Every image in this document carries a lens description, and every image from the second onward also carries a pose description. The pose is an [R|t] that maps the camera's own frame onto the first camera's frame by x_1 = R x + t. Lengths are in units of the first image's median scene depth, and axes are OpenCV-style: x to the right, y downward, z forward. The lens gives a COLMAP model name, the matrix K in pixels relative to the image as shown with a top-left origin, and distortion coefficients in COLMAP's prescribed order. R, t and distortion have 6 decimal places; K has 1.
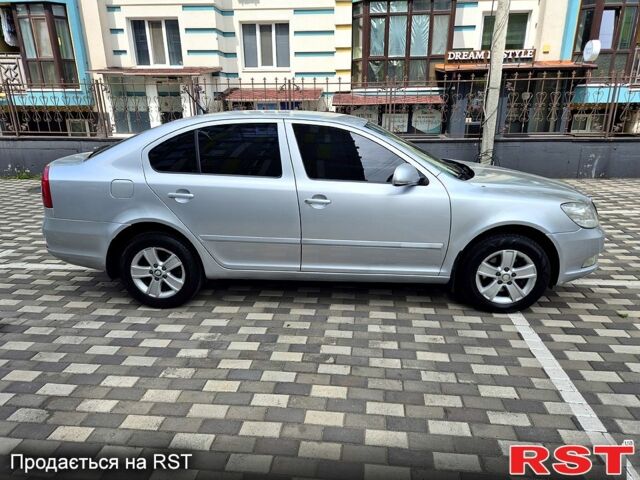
lens RADIAL K [[423.7, 0, 320.0], [0, 423.7, 240.0], [0, 0, 1]] dist [0.080122, -0.062414]
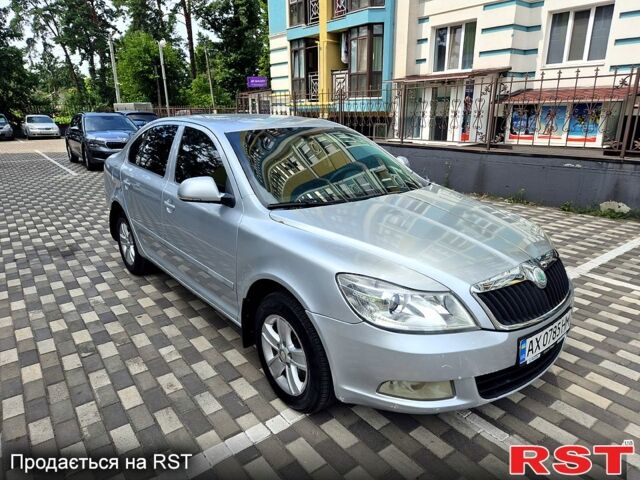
lens RADIAL K [[423.7, 0, 320.0], [0, 423.7, 240.0], [0, 0, 1]] dist [0.080122, -0.062414]
pose [[0.689195, 0.212891, -0.692595, 0.354808], [-0.219438, 0.972299, 0.080506, -0.063961], [0.690548, 0.096497, 0.716820, 0.202291]]
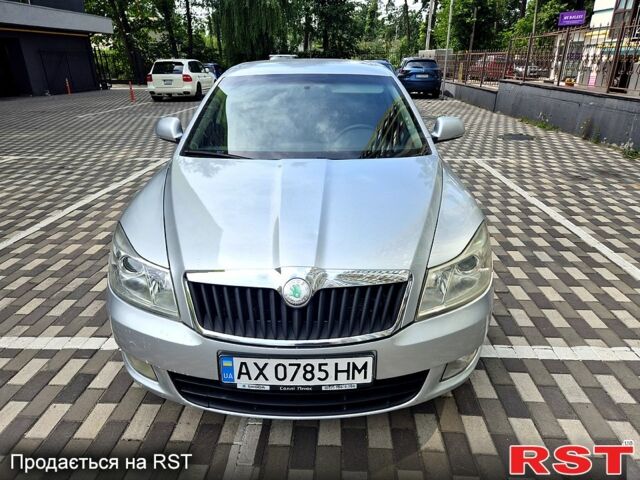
lens RADIAL K [[423.7, 0, 320.0], [0, 423.7, 240.0], [0, 0, 1]] dist [0.080122, -0.062414]
pose [[0.064457, 0.393723, -0.916967, 0.433549], [-0.297270, 0.884736, 0.358988, -0.137575], [0.952615, 0.249447, 0.174070, 0.439165]]
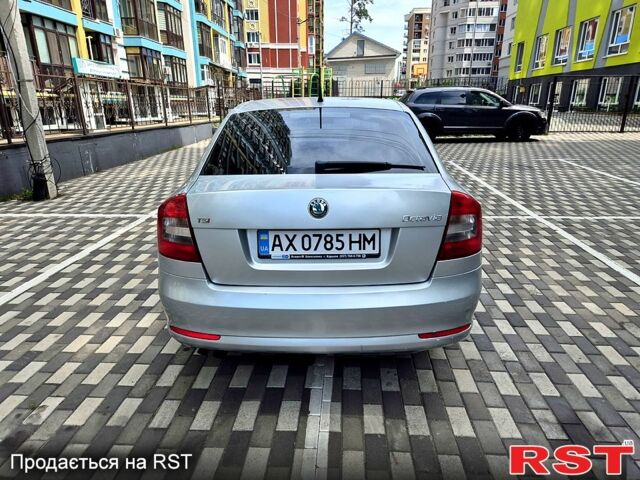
lens RADIAL K [[427.5, 0, 323.8], [0, 427.5, 243.3], [0, 0, 1]] dist [0.084486, -0.062160]
pose [[-0.060866, -0.302535, 0.951193, -0.490790], [0.314587, 0.898577, 0.305931, -0.140082], [-0.947275, 0.317854, 0.040481, 0.483881]]
